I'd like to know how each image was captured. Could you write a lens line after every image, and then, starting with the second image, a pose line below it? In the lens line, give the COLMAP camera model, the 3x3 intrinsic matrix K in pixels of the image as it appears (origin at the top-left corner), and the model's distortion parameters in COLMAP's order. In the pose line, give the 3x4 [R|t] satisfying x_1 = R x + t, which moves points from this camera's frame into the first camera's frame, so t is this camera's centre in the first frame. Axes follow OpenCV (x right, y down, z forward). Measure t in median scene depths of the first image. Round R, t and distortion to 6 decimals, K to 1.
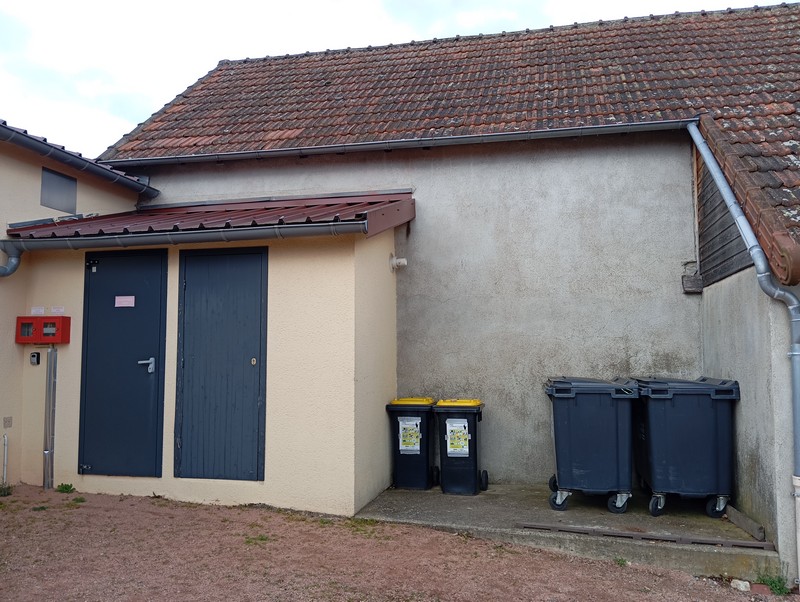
lens RADIAL K [[638.9, 0, 400.0], [0, 638.9, 301.0], [0, 0, 1]] dist [0.061860, -0.133944]
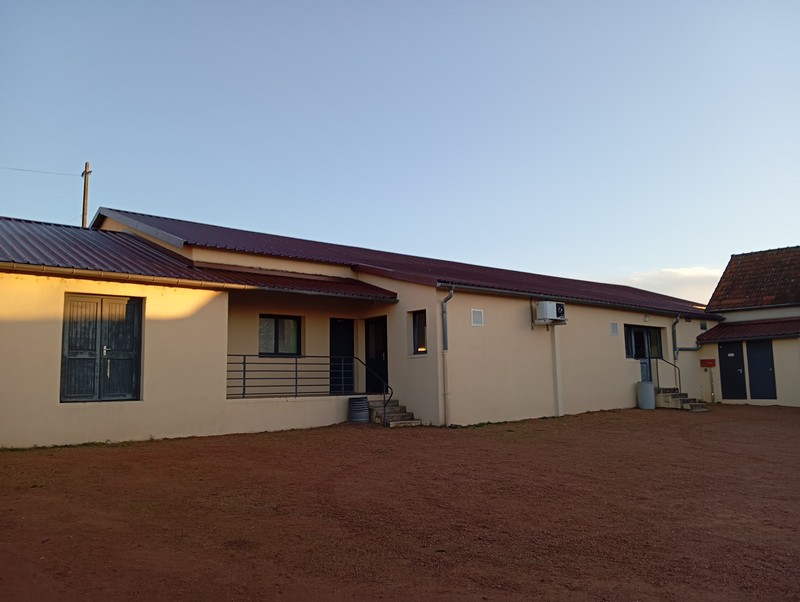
lens RADIAL K [[638.9, 0, 400.0], [0, 638.9, 301.0], [0, 0, 1]] dist [0.061860, -0.133944]
pose [[0.801630, -0.084847, -0.591769, 0.289576], [0.063599, 0.996363, -0.056704, -0.224952], [0.594428, 0.007820, 0.804111, -3.247112]]
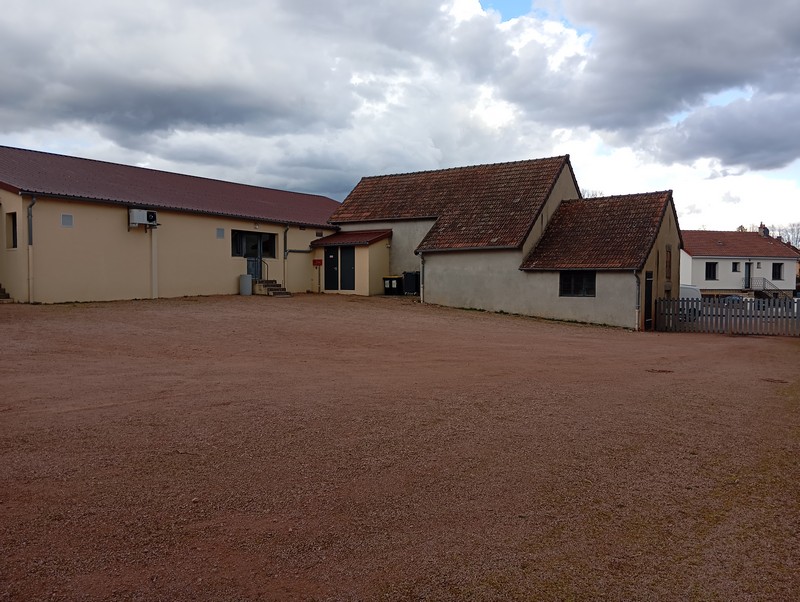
lens RADIAL K [[638.9, 0, 400.0], [0, 638.9, 301.0], [0, 0, 1]] dist [0.061860, -0.133944]
pose [[0.930406, 0.013706, -0.366274, 1.912195], [0.028070, 0.993701, 0.108487, -0.180721], [0.365454, -0.111218, 0.924161, -3.476095]]
